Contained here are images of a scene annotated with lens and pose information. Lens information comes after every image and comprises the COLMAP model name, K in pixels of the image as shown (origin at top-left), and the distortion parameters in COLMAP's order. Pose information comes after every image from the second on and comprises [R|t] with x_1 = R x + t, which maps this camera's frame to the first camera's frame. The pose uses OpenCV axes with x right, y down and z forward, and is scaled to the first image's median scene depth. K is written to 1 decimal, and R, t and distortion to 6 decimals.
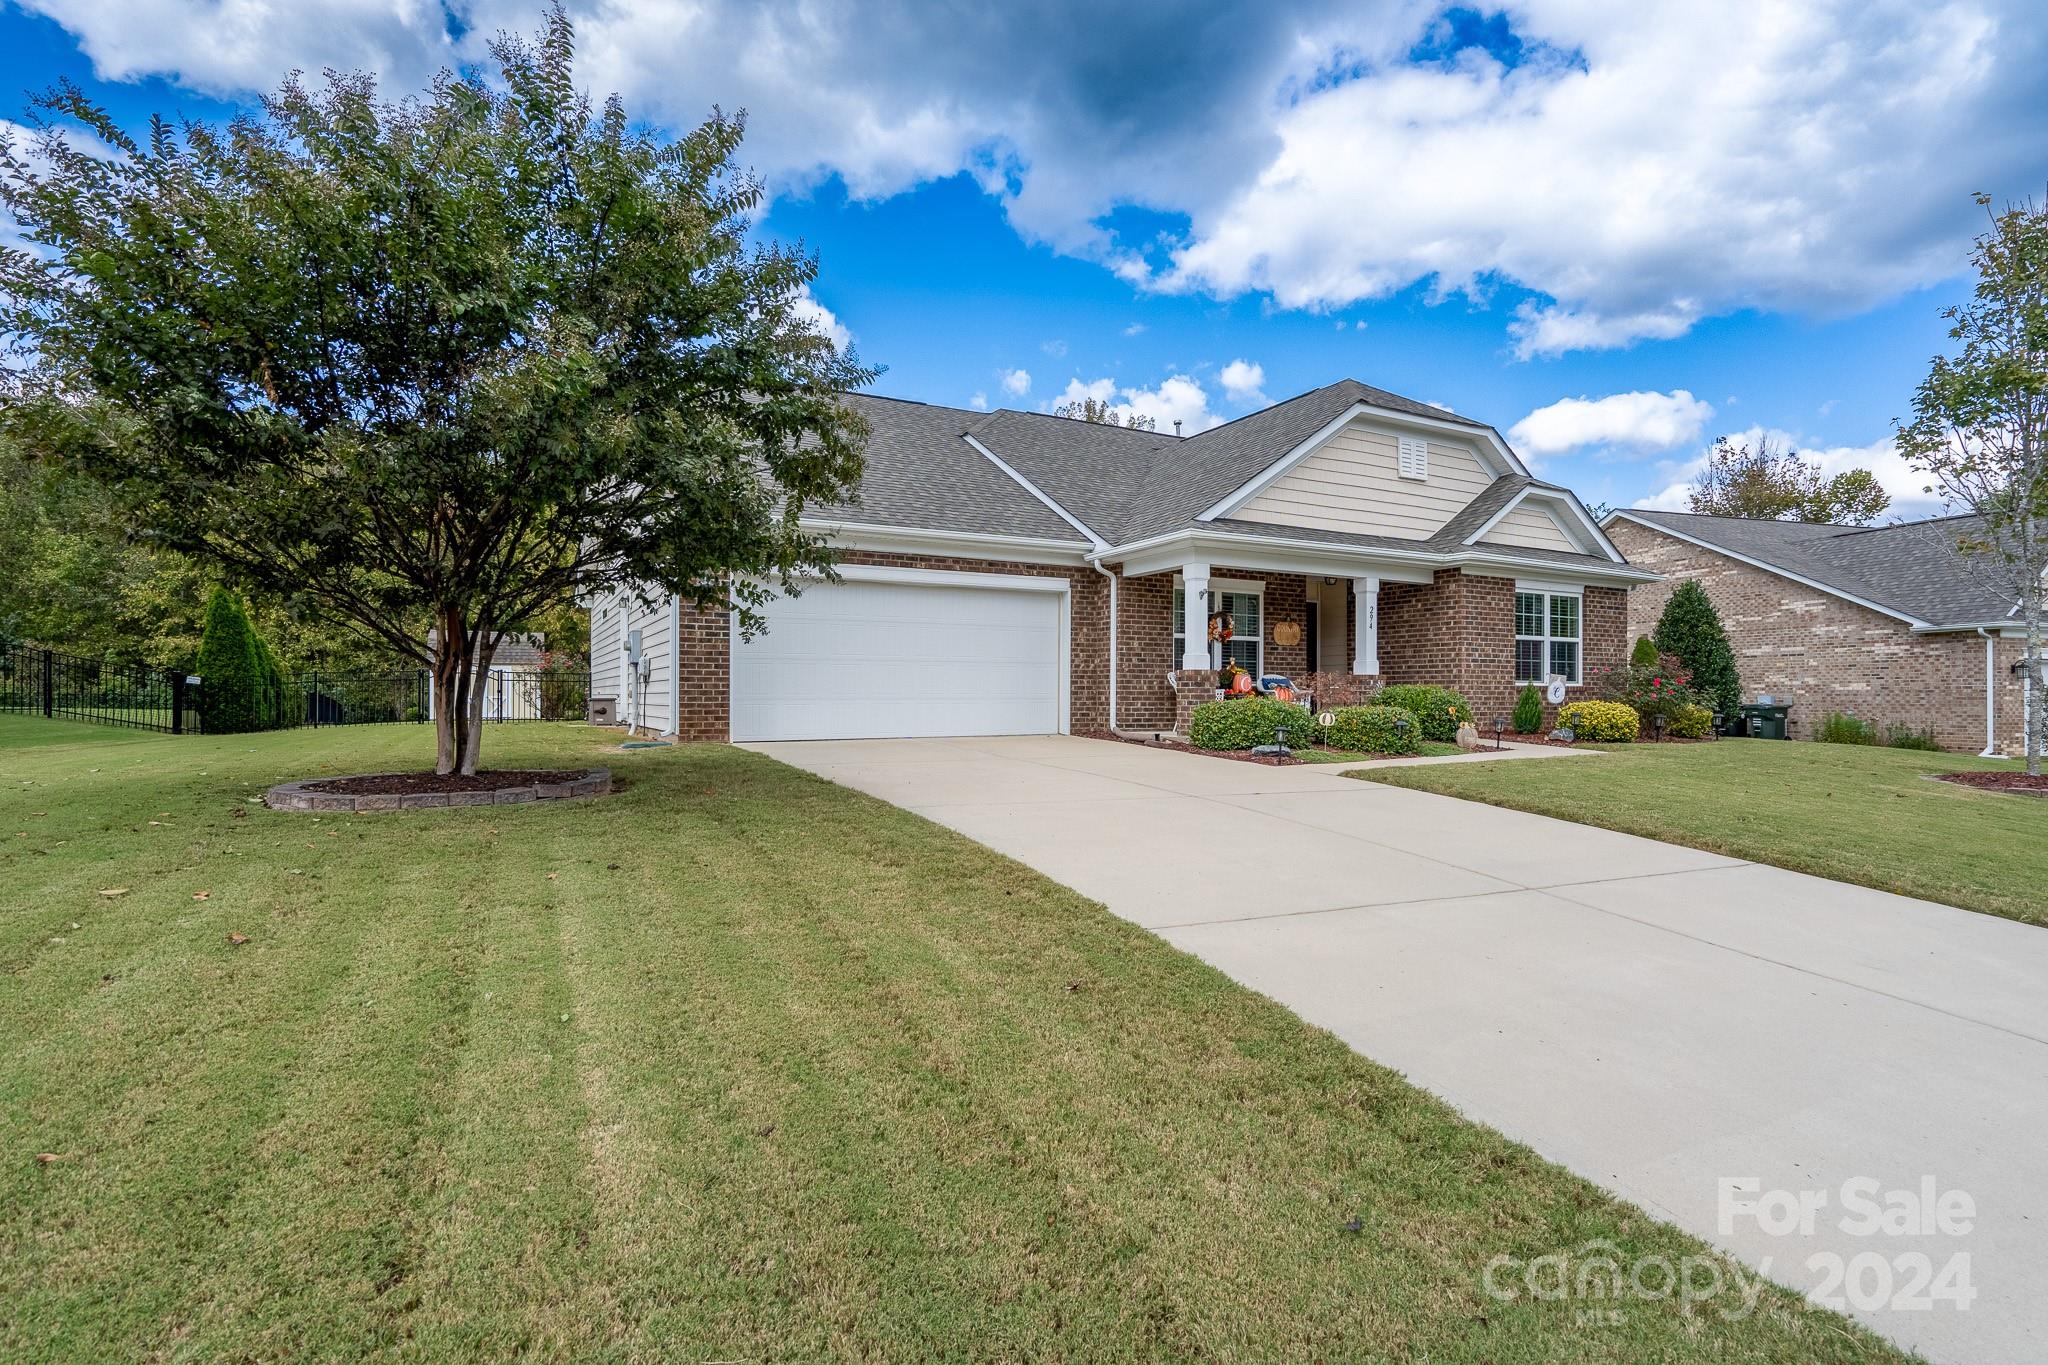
lens RADIAL K [[1101.6, 0, 1024.7], [0, 1101.6, 691.9], [0, 0, 1]] dist [0.031397, 0.000453]
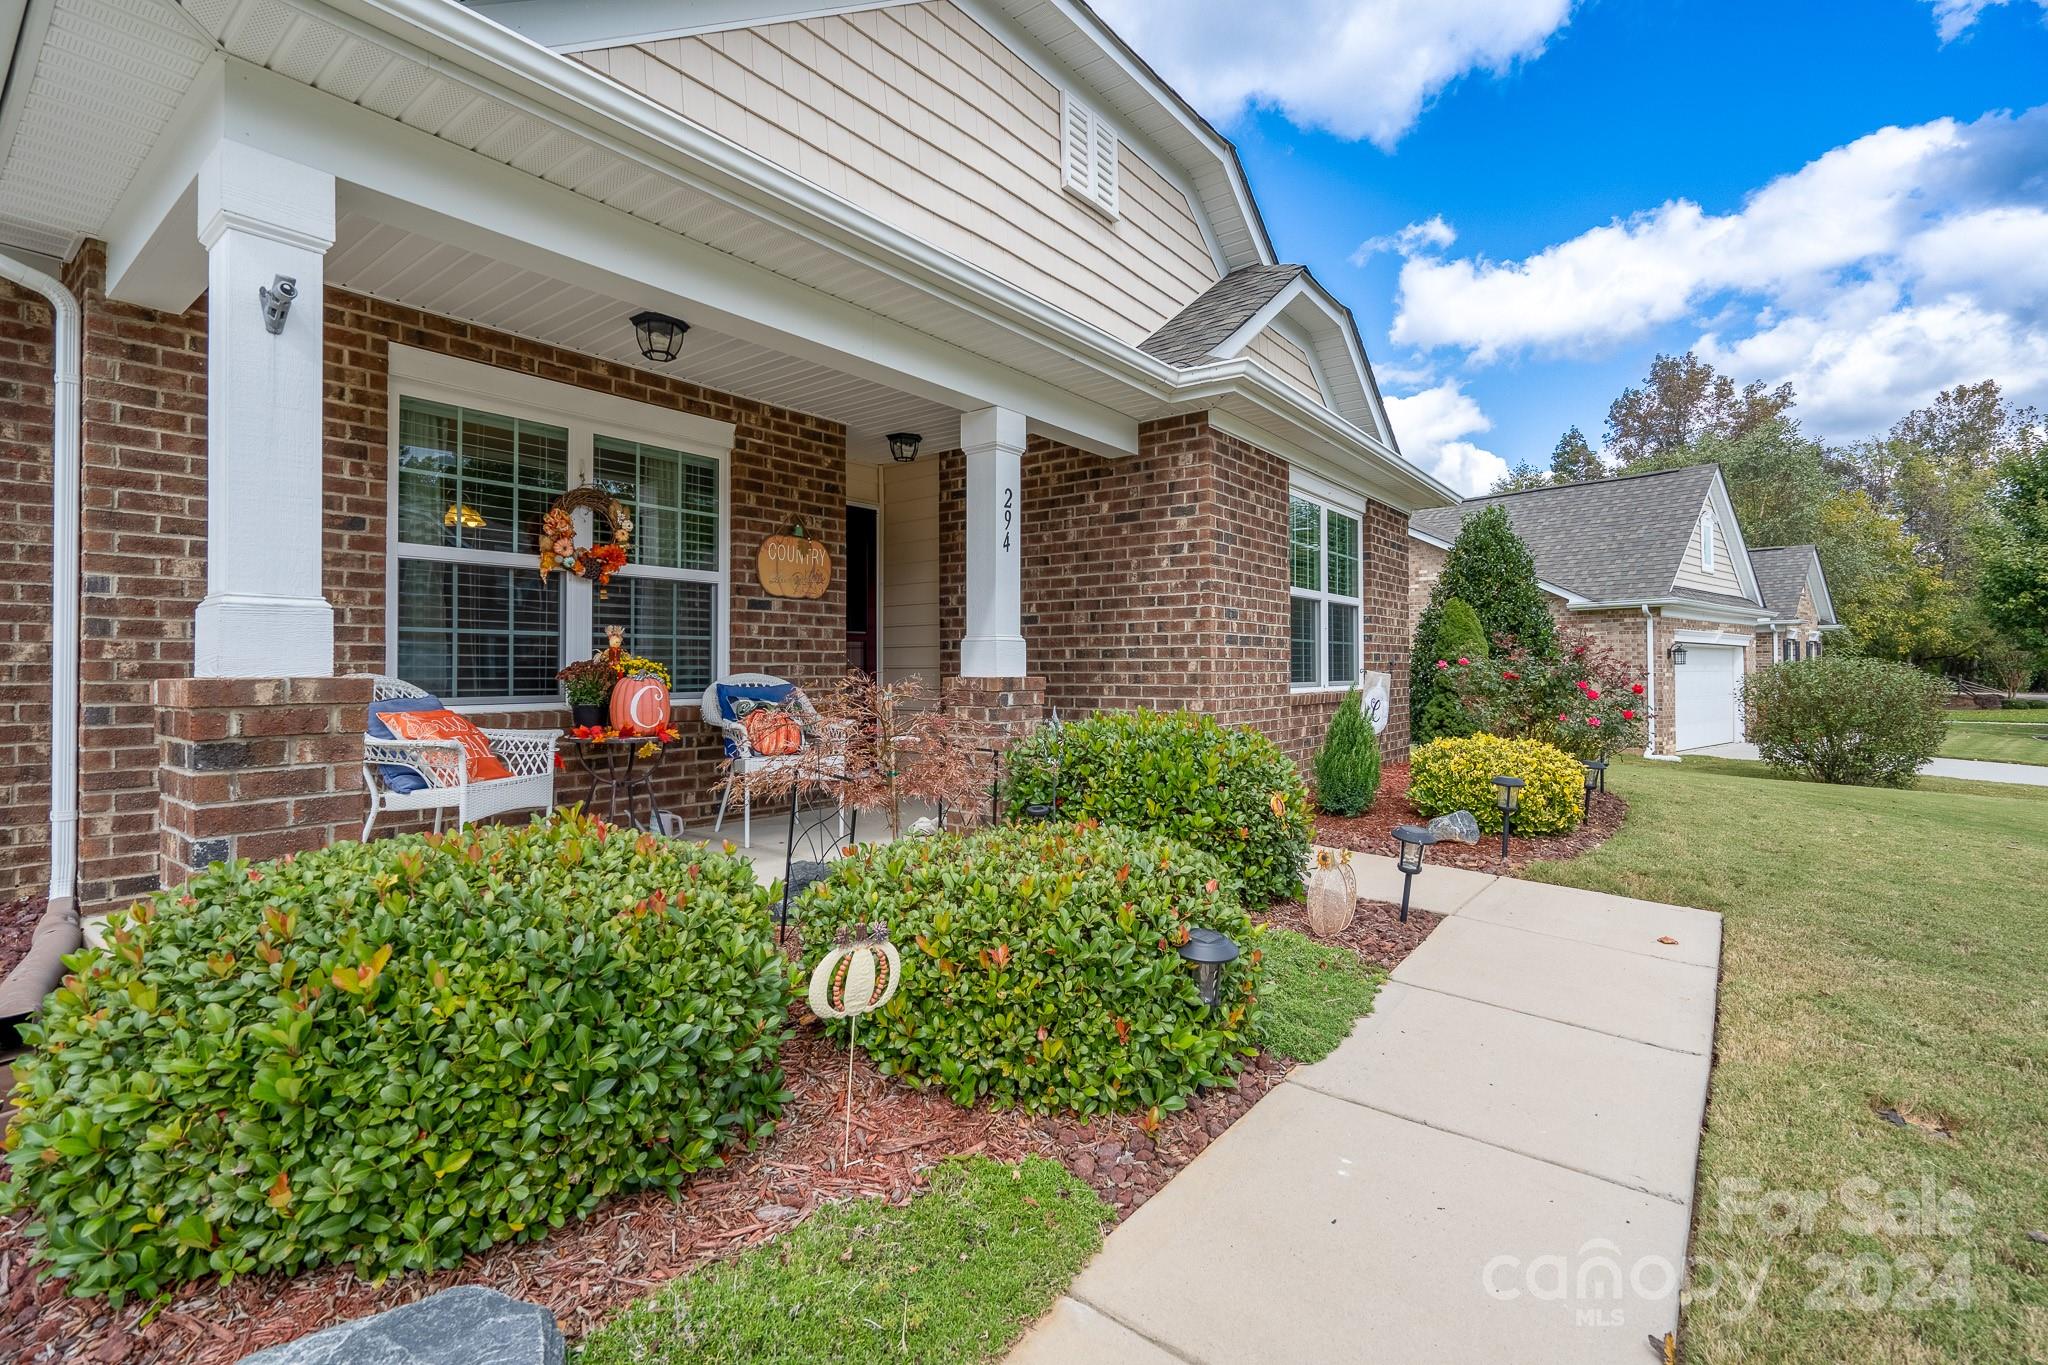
lens RADIAL K [[932.0, 0, 970.1], [0, 932.0, 659.8], [0, 0, 1]] dist [-0.003280, 0.003236]
pose [[0.947294, -0.000271, 0.320367, 0.194844], [0.001180, 0.999996, -0.002643, -0.019553], [-0.320365, 0.002881, 0.947290, 0.682699]]
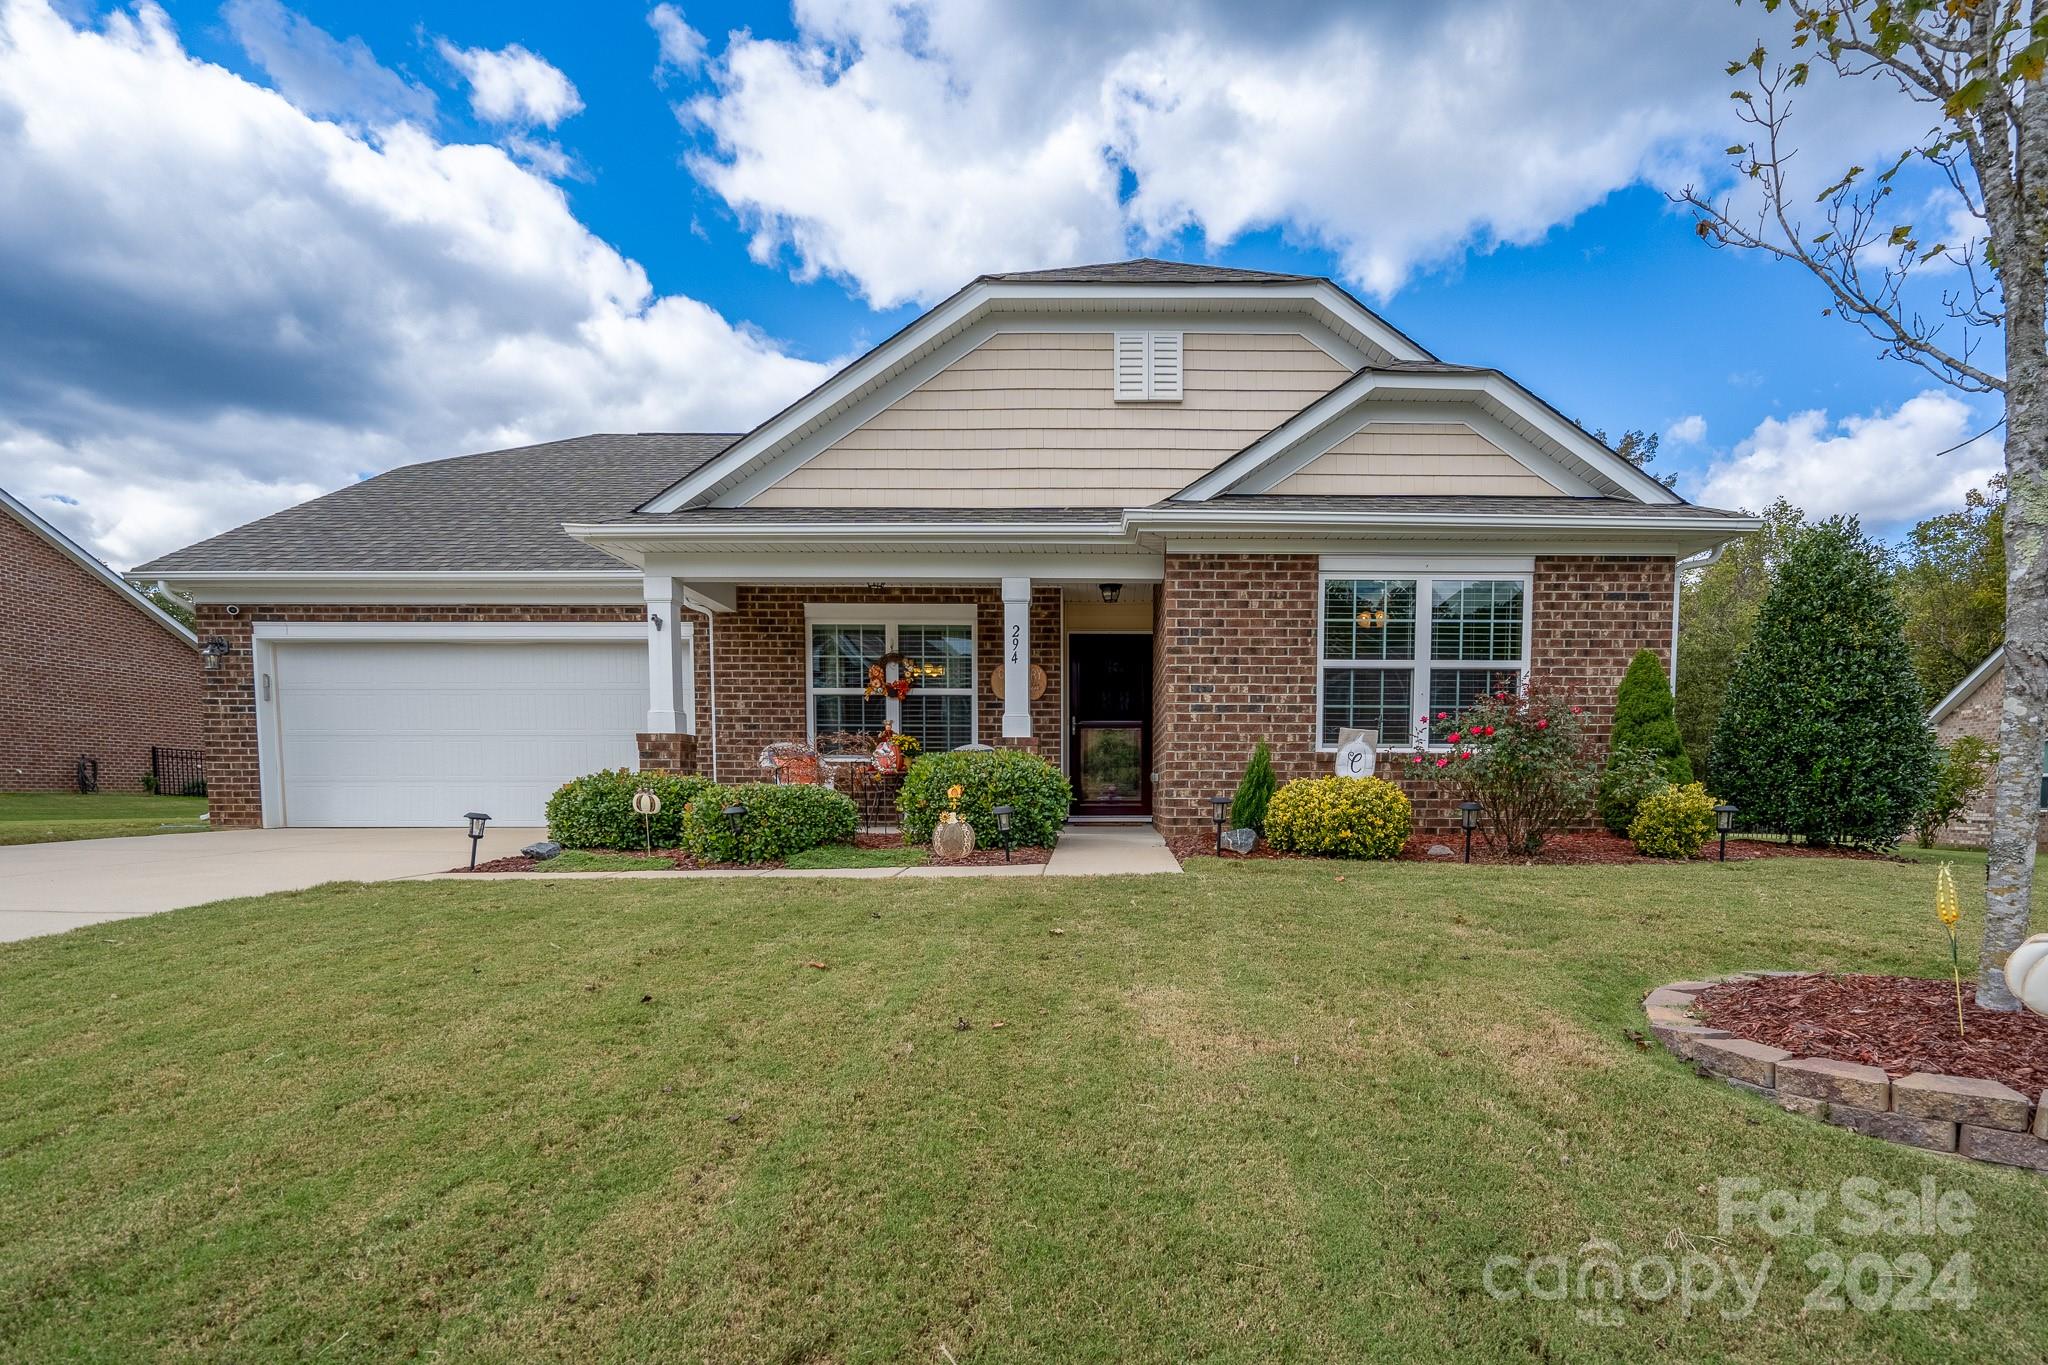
lens RADIAL K [[1093.1, 0, 1173.4], [0, 1093.1, 890.1], [0, 0, 1]] dist [-0.001263, -0.000749]
pose [[0.841498, 0.043248, -0.538526, 0.686113], [-0.001345, 0.996955, 0.077963, 0.020447], [0.540258, -0.064882, 0.838994, 0.506246]]
